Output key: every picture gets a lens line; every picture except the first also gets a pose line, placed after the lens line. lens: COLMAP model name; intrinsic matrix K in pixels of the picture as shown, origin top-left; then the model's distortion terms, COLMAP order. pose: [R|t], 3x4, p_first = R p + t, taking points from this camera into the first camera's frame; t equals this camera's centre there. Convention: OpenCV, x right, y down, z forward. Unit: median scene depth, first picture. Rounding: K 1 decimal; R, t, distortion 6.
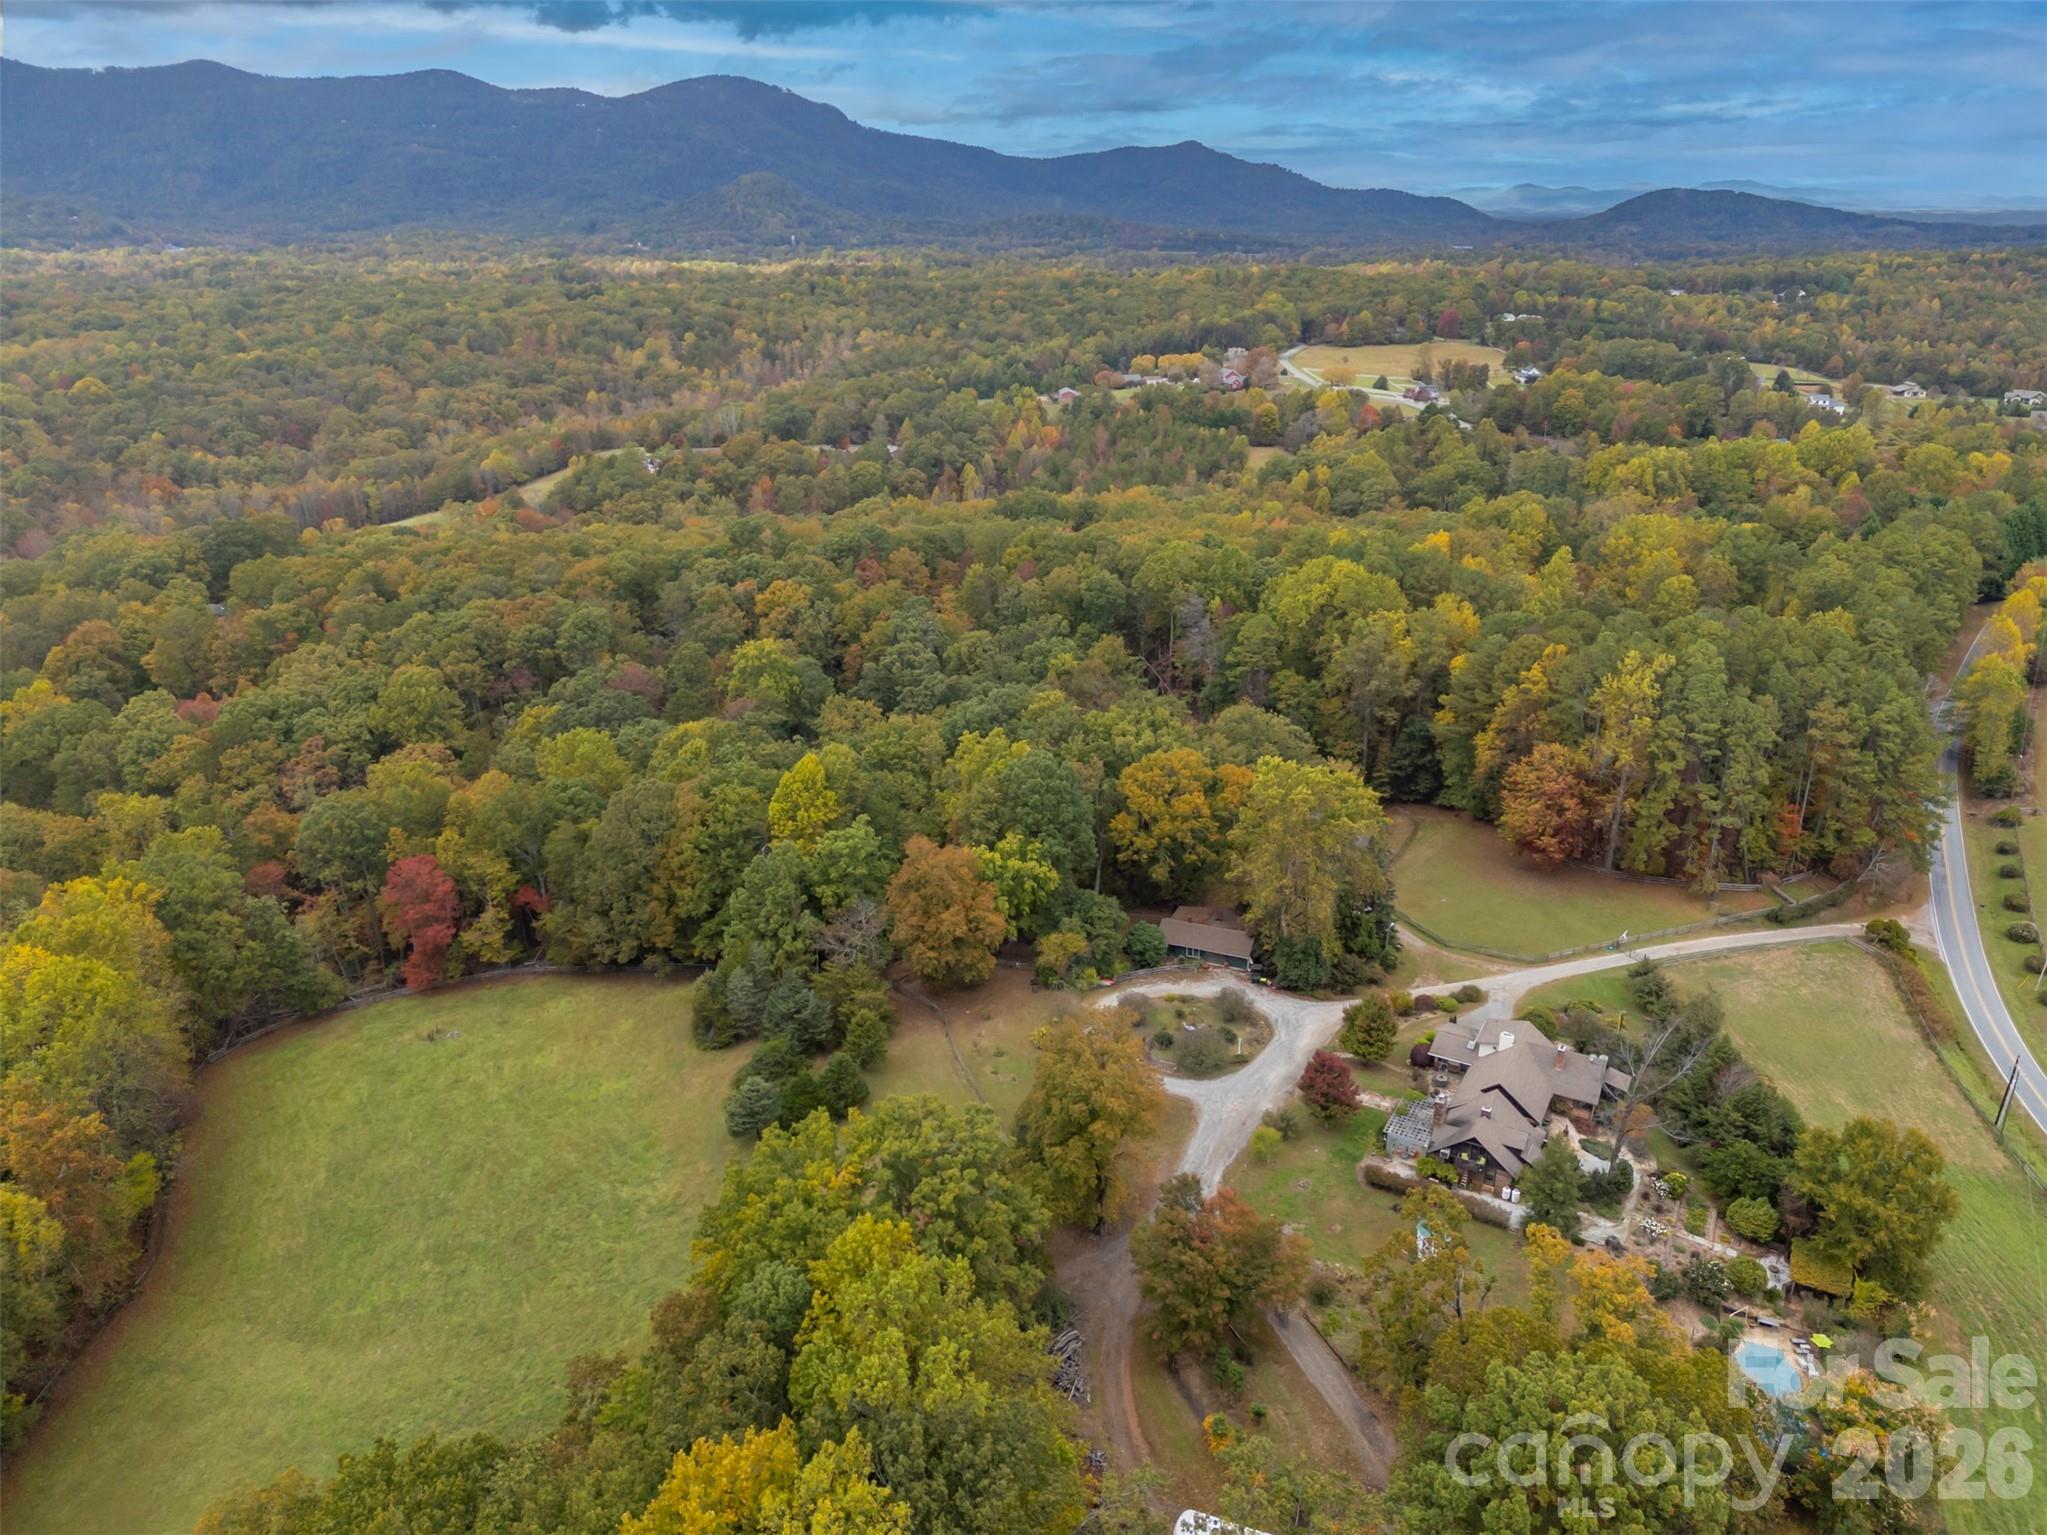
lens RADIAL K [[1481.1, 0, 1022.1], [0, 1481.1, 761.7], [0, 0, 1]] dist [0.093273, -0.065458]
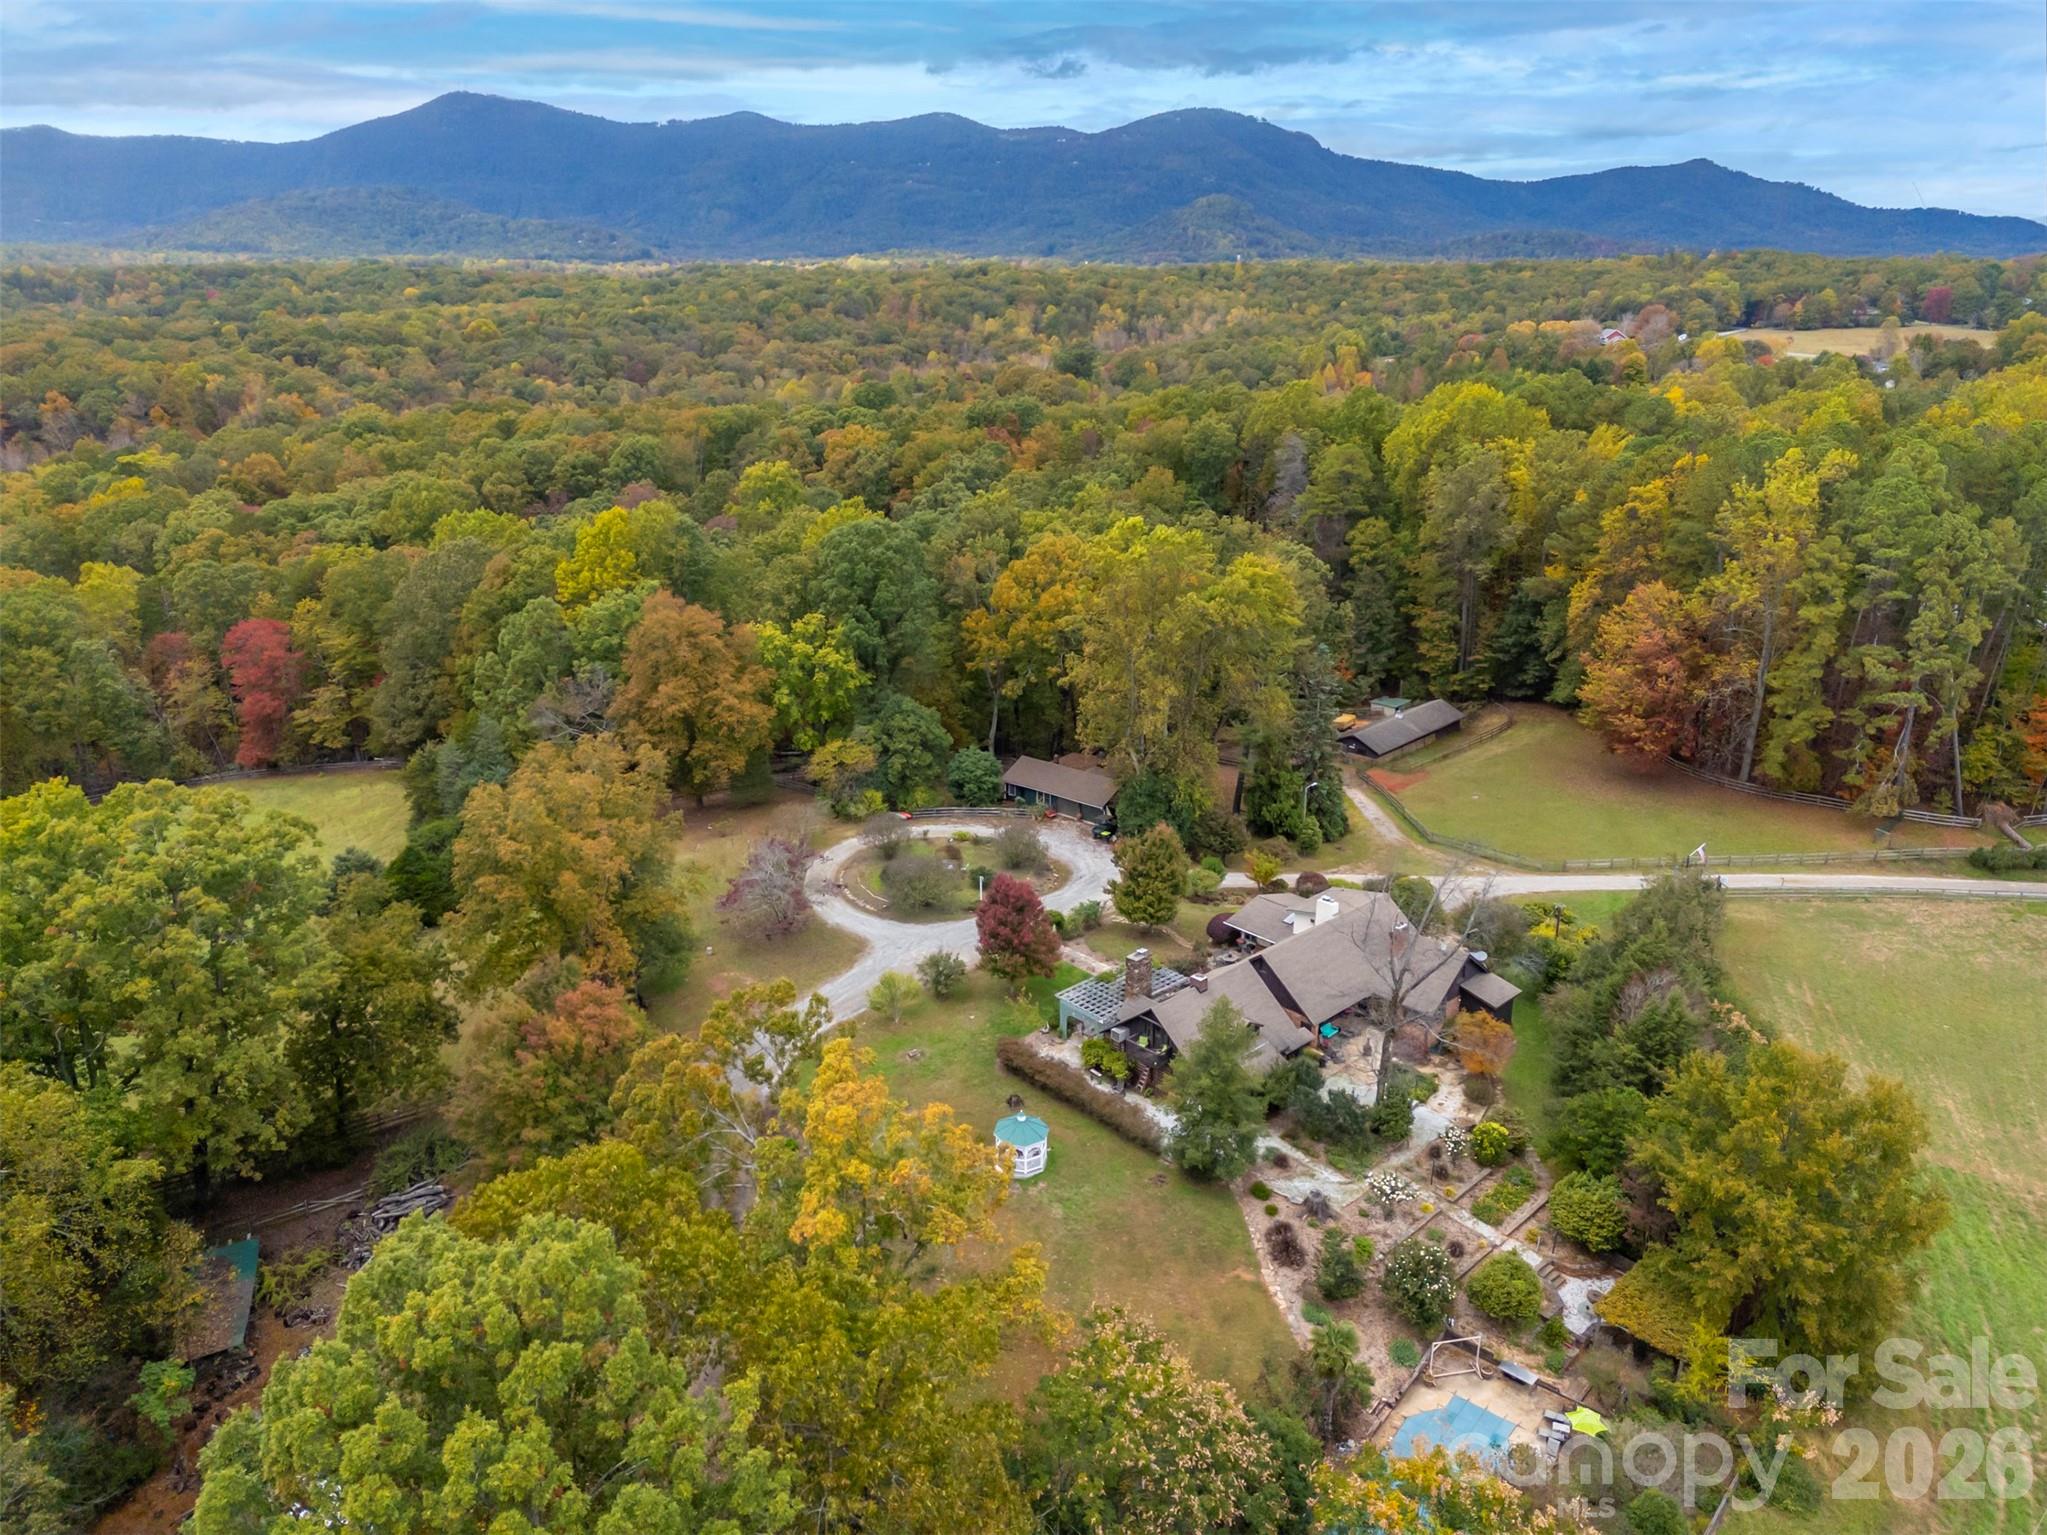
lens RADIAL K [[1481.1, 0, 1026.1], [0, 1481.1, 760.6], [0, 0, 1]] dist [0.093273, -0.065458]
pose [[0.956517, 0.094966, -0.275784, 0.311898], [-0.101458, 0.994796, -0.009336, 0.118962], [0.273462, 0.036910, 0.961174, 0.290459]]
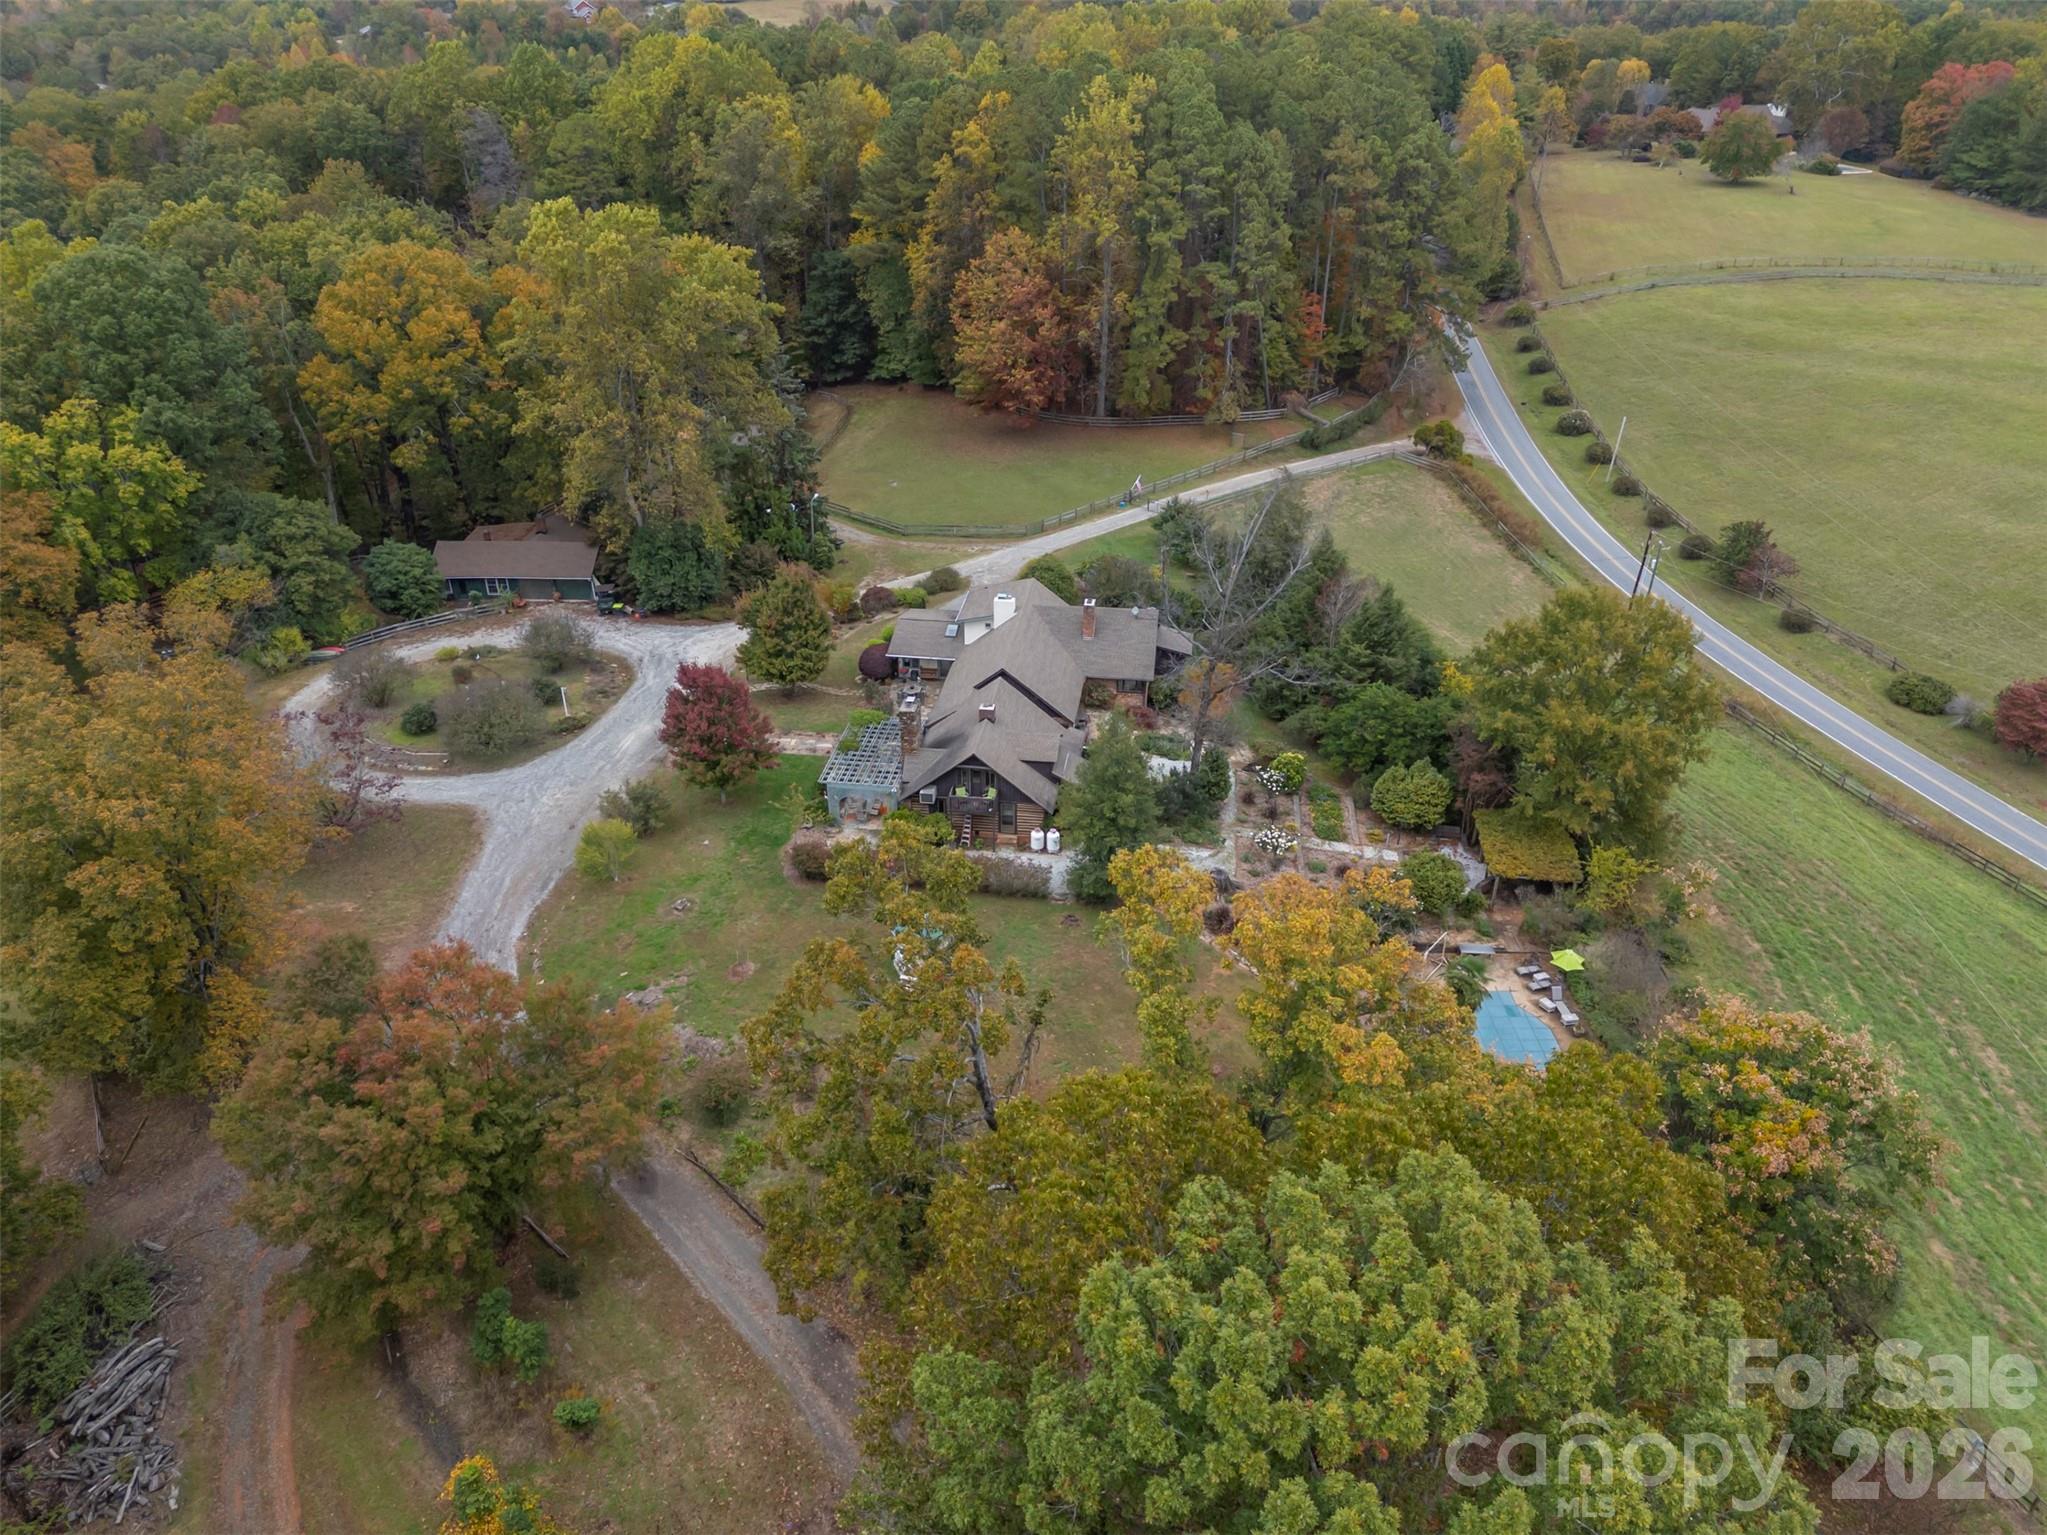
lens RADIAL K [[1481.1, 0, 1016.9], [0, 1481.1, 761.4], [0, 0, 1]] dist [0.093273, -0.065458]
pose [[0.932669, -0.179899, 0.312673, 0.110191], [0.129562, 0.975992, 0.175078, 0.120479], [-0.336663, -0.122780, 0.933586, 0.367211]]
